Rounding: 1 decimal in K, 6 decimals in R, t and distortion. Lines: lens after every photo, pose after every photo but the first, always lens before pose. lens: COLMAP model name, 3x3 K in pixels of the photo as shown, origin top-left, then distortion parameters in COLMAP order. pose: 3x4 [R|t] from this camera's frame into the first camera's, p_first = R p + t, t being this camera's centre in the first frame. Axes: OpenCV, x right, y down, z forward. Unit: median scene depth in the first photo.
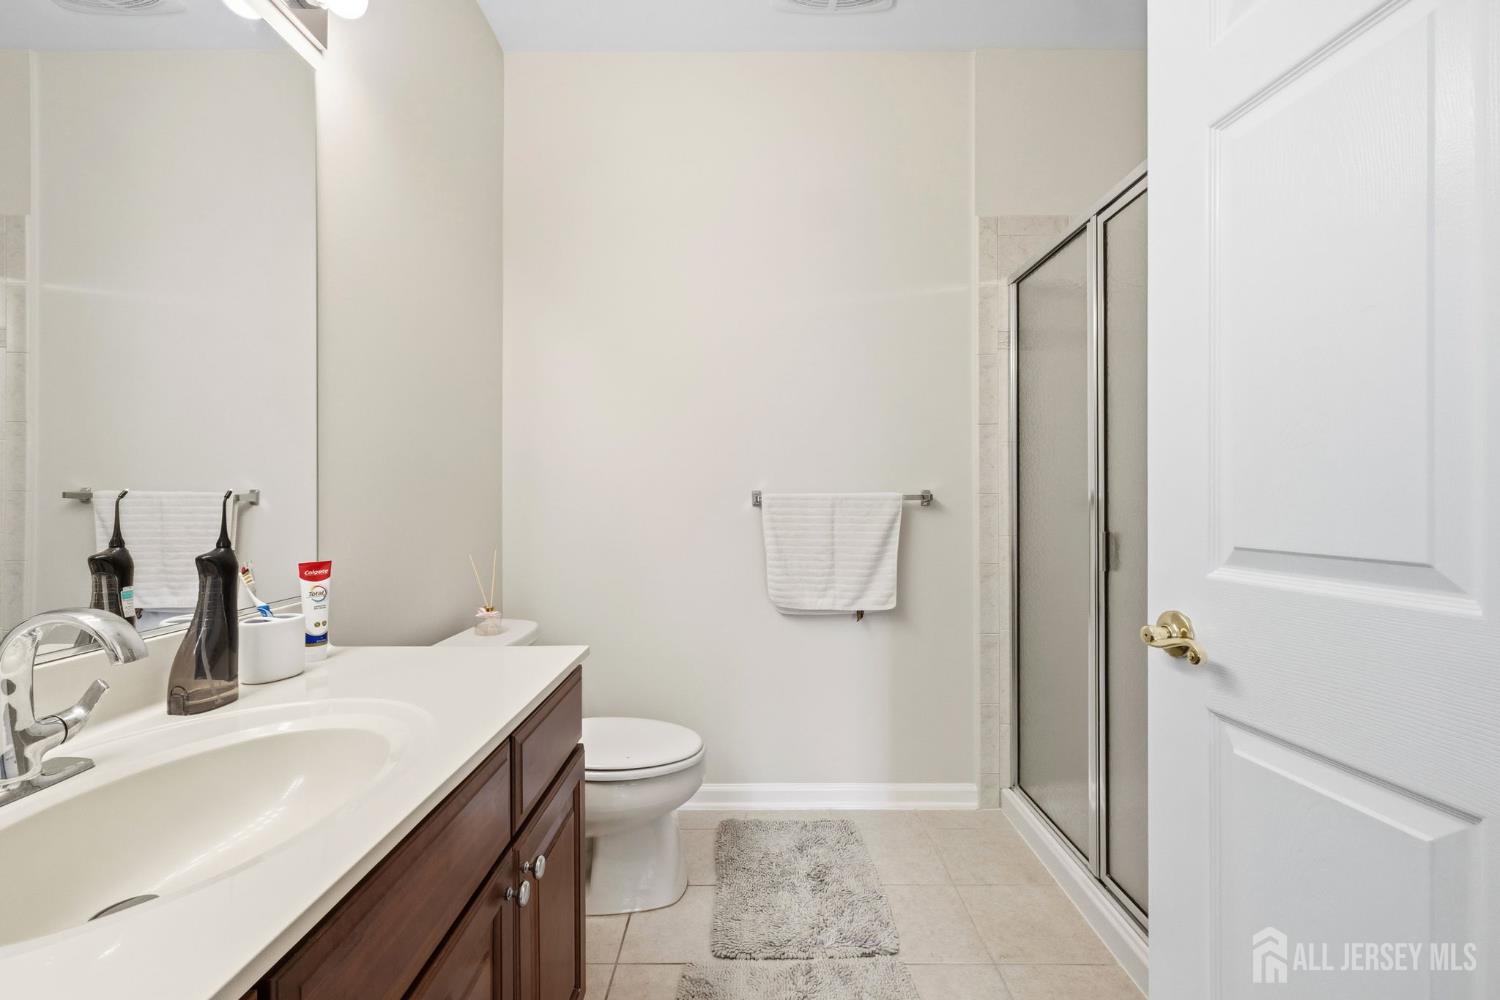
lens RADIAL K [[628.8, 0, 752.6], [0, 628.8, 500.8], [0, 0, 1]] dist [0.001427, -0.000910]
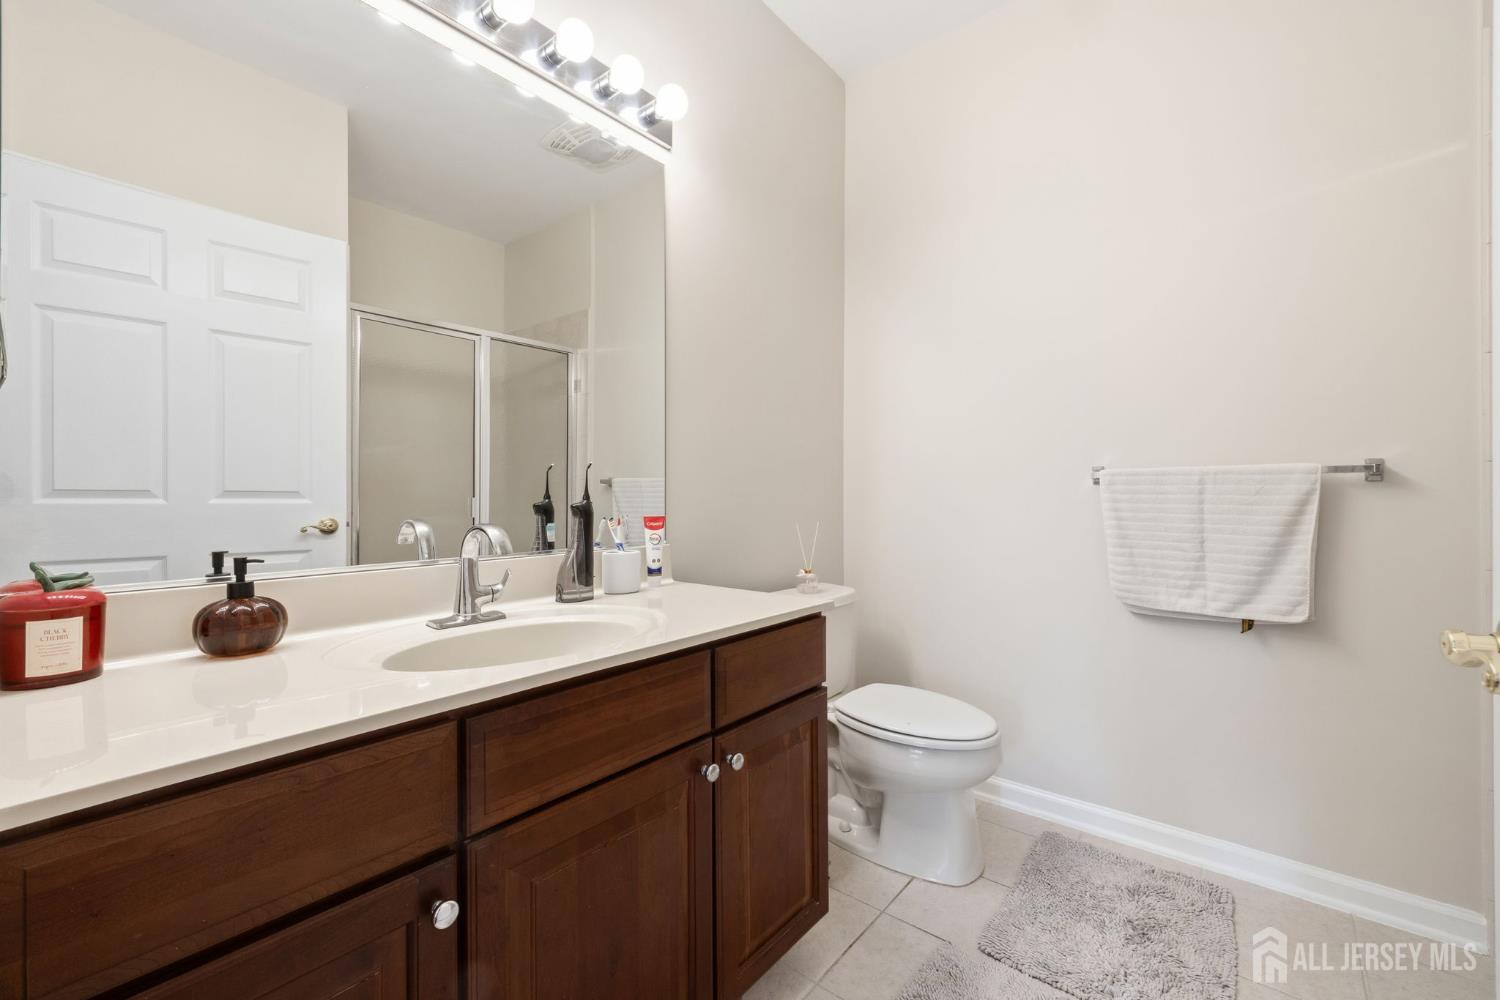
lens RADIAL K [[628.8, 0, 755.6], [0, 628.8, 494.9], [0, 0, 1]] dist [0.001427, -0.000910]
pose [[0.770553, -0.000708, -0.637375, 0.219605], [-0.002935, 0.999985, -0.004659, 0.032039], [0.637369, 0.005461, 0.770539, 0.036092]]
